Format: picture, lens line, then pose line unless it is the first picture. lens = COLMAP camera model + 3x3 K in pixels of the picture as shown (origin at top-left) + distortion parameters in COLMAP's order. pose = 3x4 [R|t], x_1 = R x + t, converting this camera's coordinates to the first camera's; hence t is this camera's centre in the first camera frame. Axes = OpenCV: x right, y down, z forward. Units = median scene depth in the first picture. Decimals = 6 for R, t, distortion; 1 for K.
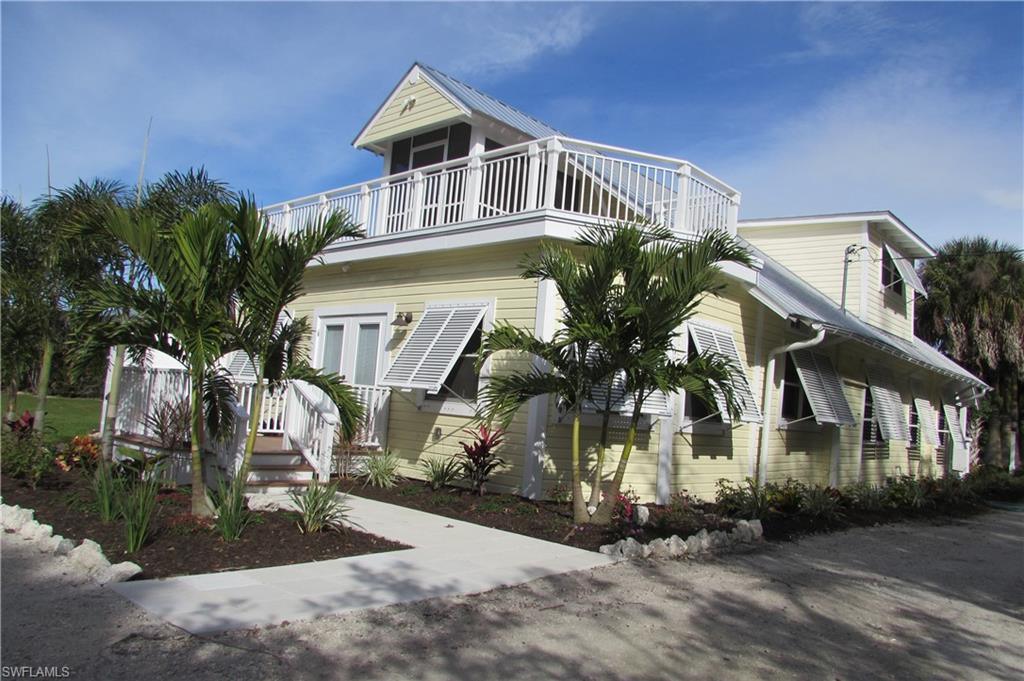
lens RADIAL K [[756.7, 0, 512.0], [0, 756.7, 340.5], [0, 0, 1]] dist [-0.000656, 0.000634]
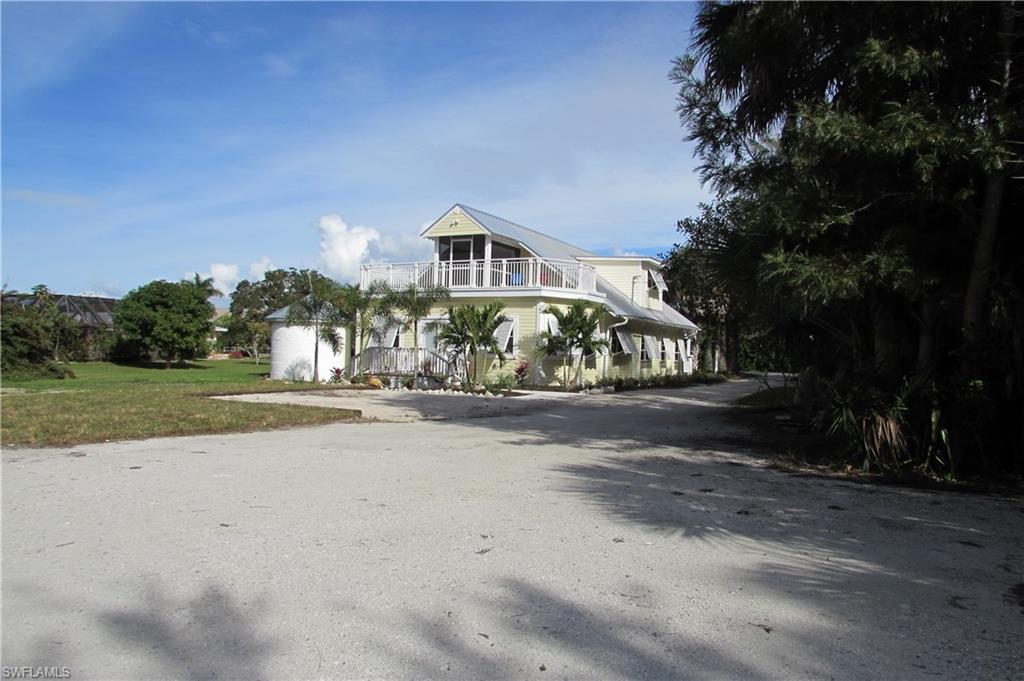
lens RADIAL K [[756.7, 0, 512.0], [0, 756.7, 340.5], [0, 0, 1]] dist [-0.000656, 0.000634]
pose [[0.962614, -0.050542, 0.266121, -0.469693], [0.027581, 0.995621, 0.089324, -0.128102], [-0.269470, -0.078645, 0.959792, -0.986903]]
